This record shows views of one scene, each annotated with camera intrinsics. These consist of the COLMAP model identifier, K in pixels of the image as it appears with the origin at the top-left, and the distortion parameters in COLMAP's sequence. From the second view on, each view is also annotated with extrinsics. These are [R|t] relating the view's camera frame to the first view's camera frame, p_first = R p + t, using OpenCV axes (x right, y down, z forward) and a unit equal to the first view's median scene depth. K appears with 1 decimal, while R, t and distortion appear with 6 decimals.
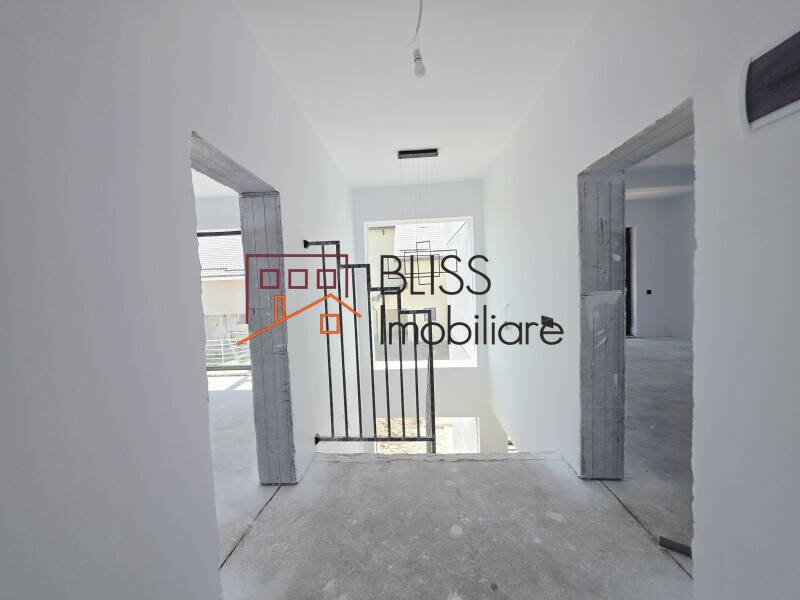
lens RADIAL K [[319.4, 0, 398.7], [0, 319.4, 297.8], [0, 0, 1]] dist [0.000629, -0.000048]
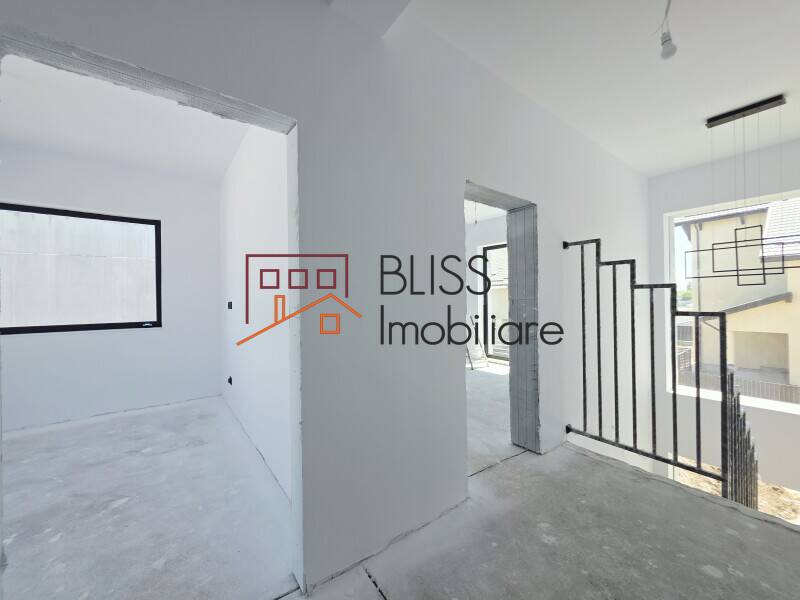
lens RADIAL K [[320.7, 0, 394.0], [0, 320.7, 298.3], [0, 0, 1]] dist [-0.000187, -0.000247]
pose [[0.627119, 0.030724, -0.778317, 0.230783], [-0.053084, 0.998584, -0.003352, 0.055204], [0.777112, 0.043418, 0.627862, -0.155864]]
